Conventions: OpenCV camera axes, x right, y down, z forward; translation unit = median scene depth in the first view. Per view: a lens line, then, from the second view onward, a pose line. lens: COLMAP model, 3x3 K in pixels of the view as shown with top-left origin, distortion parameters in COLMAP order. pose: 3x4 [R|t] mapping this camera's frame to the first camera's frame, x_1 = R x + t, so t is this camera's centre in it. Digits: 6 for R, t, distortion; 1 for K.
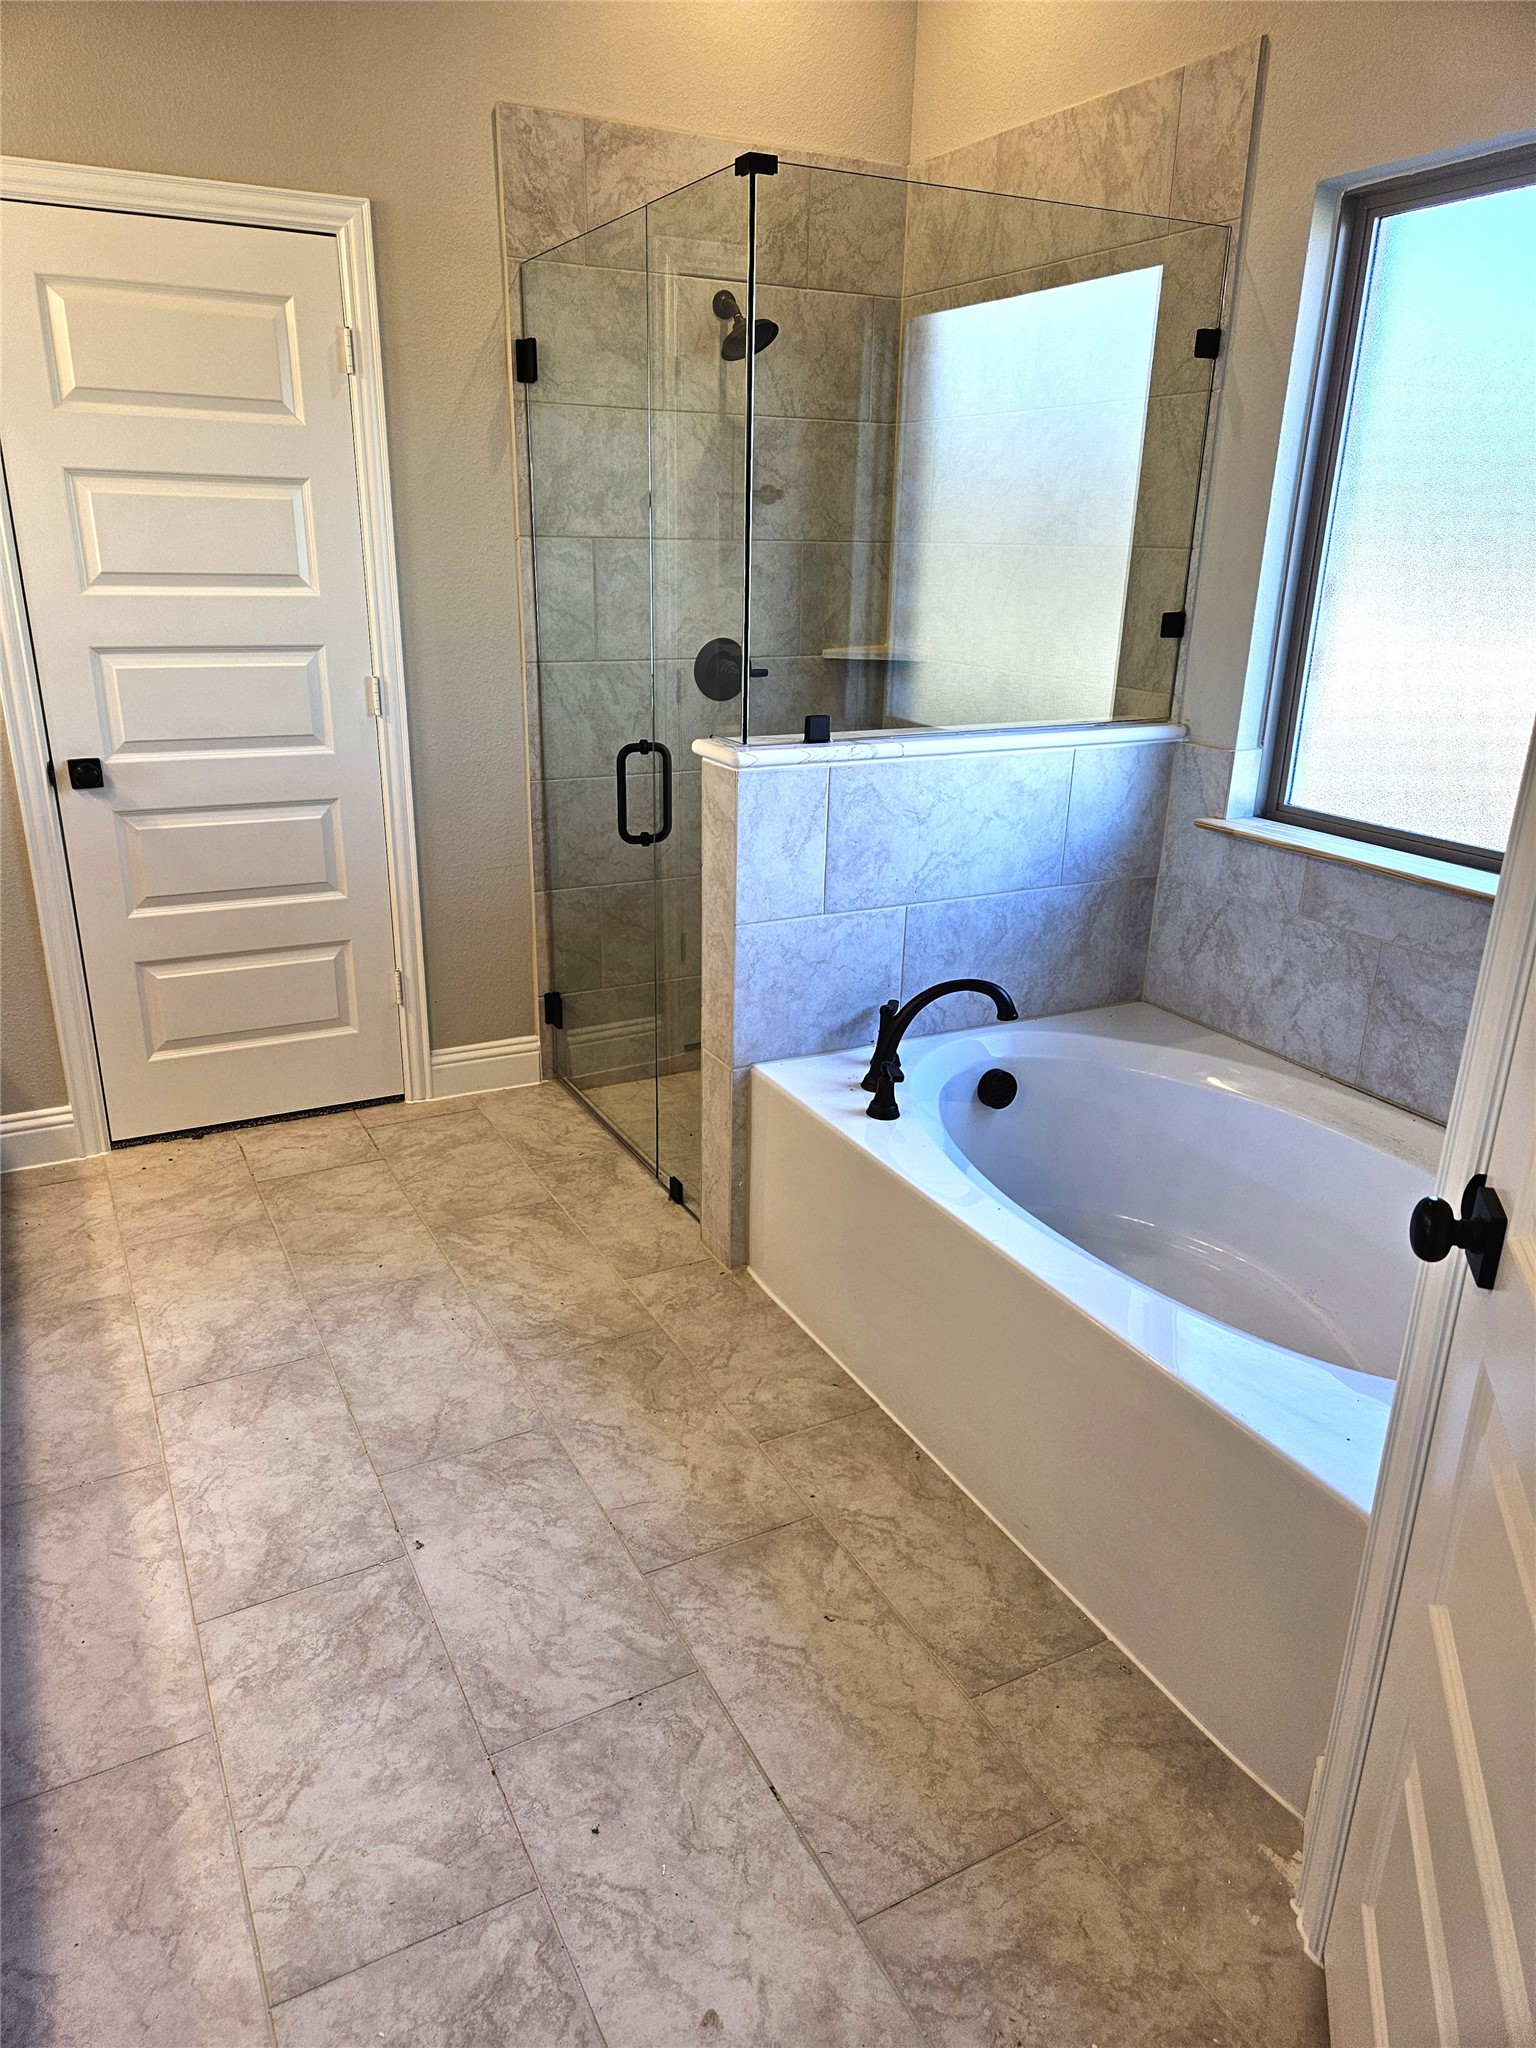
lens RADIAL K [[1360.4, 0, 746.5], [0, 1360.4, 1018.3], [0, 0, 1]] dist [0.080210, -0.064292]
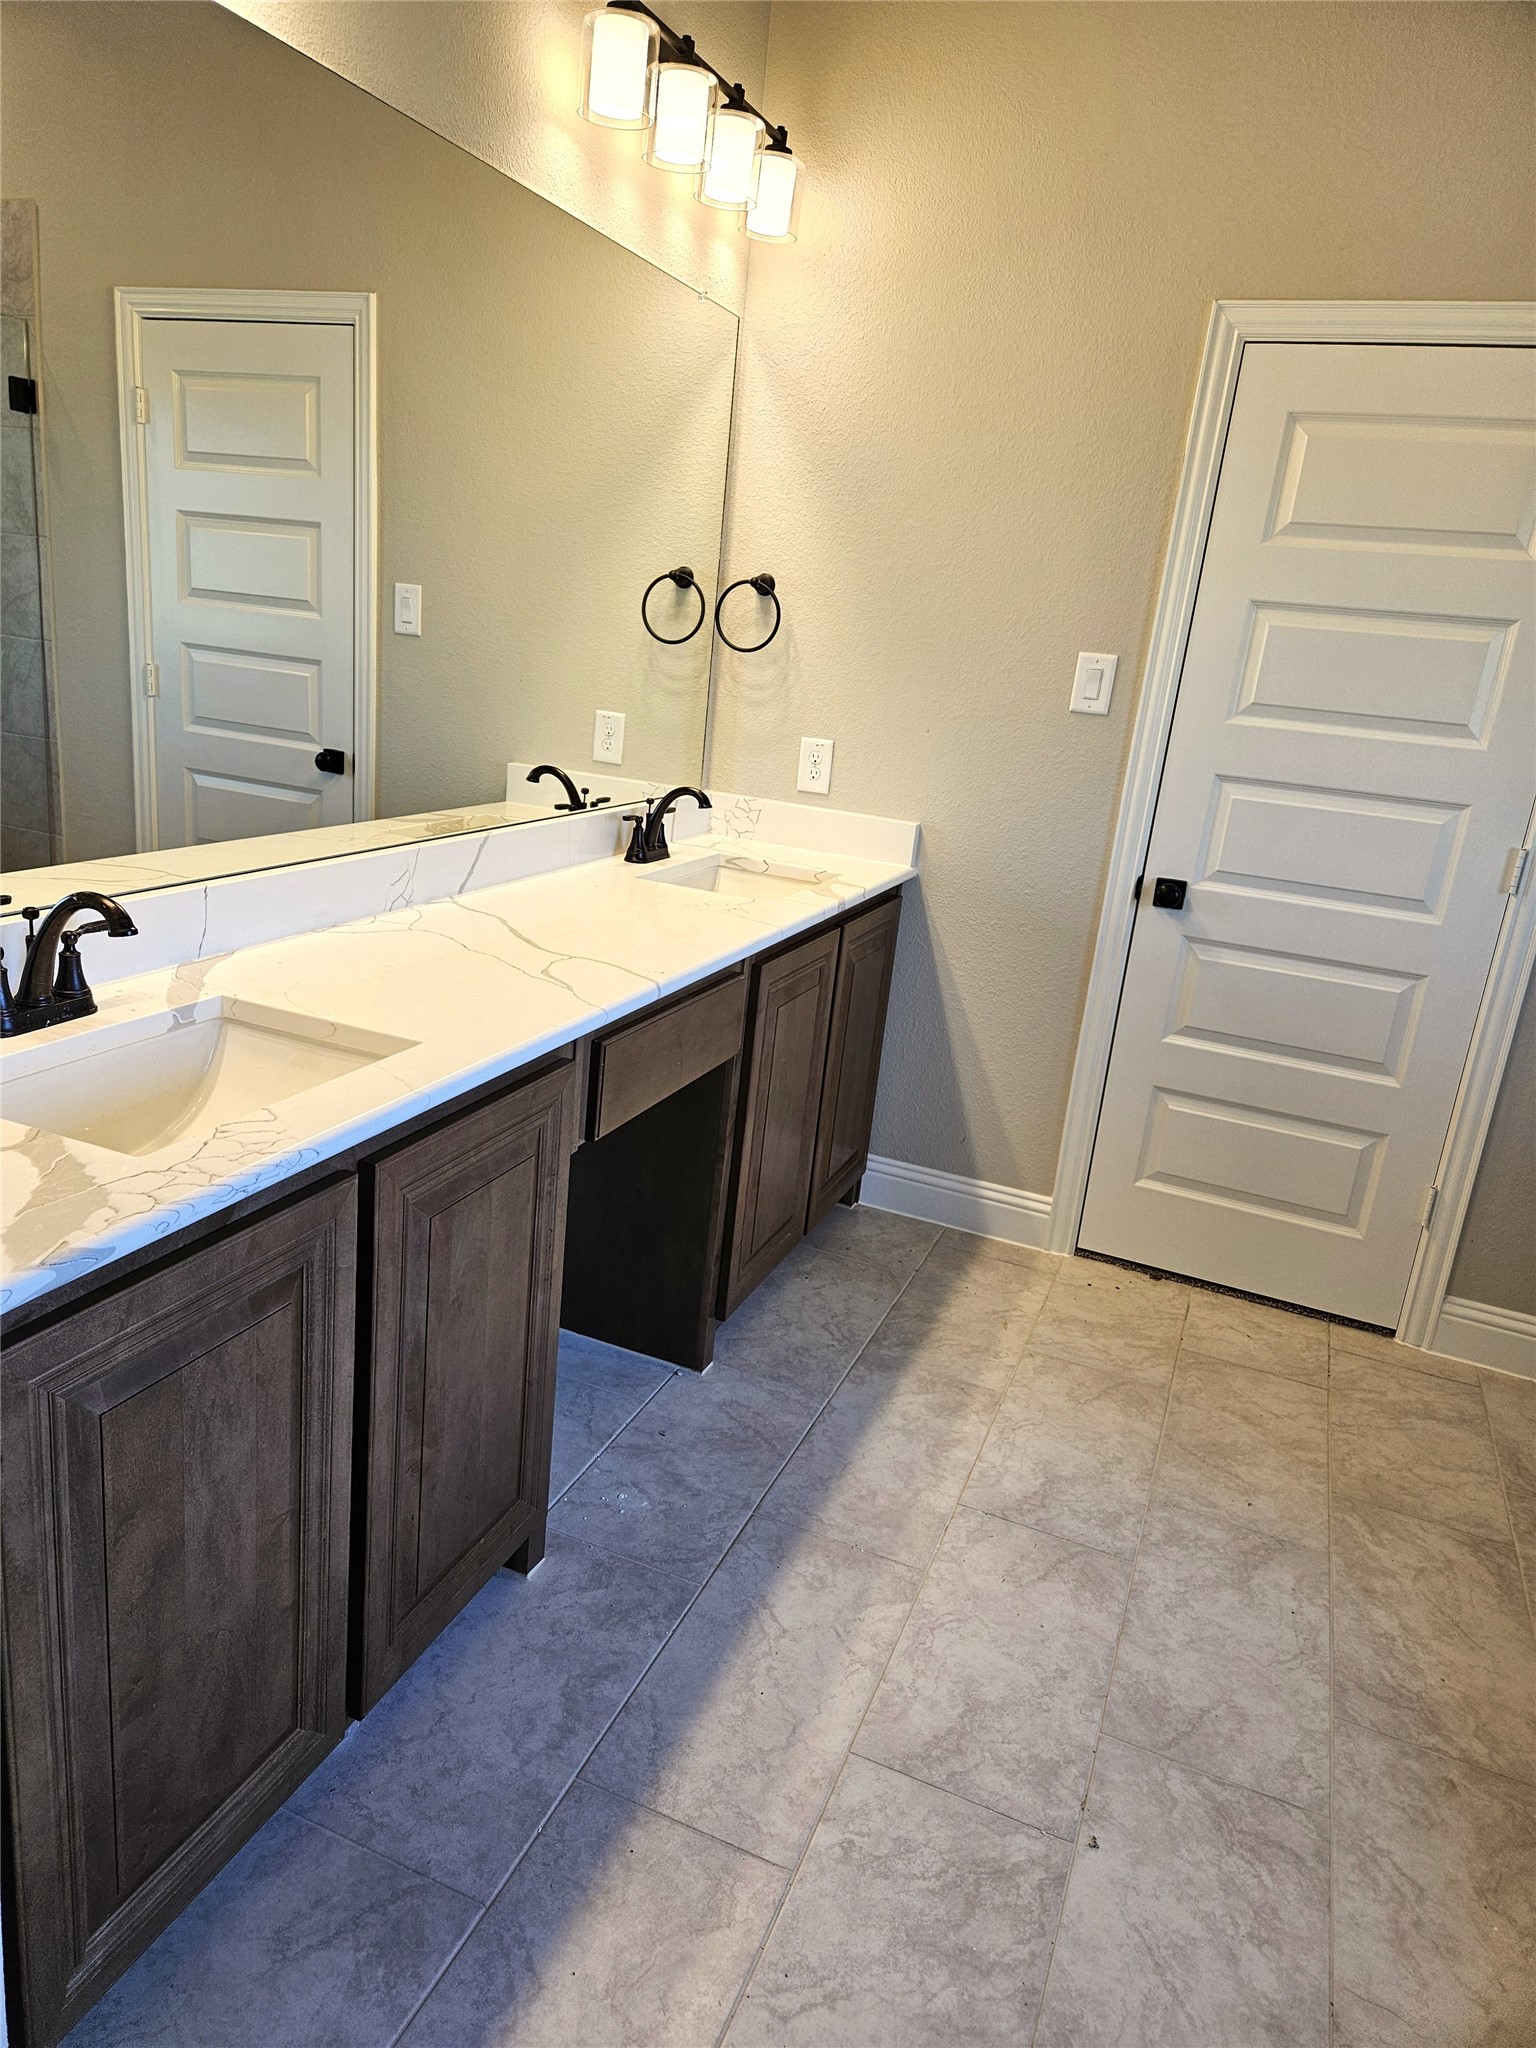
lens RADIAL K [[1360.4, 0, 748.7], [0, 1360.4, 1014.7], [0, 0, 1]] dist [0.080210, -0.064292]
pose [[0.639203, 0.259056, -0.724092, 0.079413], [-0.337753, 0.940455, 0.038308, -0.033382], [0.690900, 0.220077, 0.688638, 0.141626]]
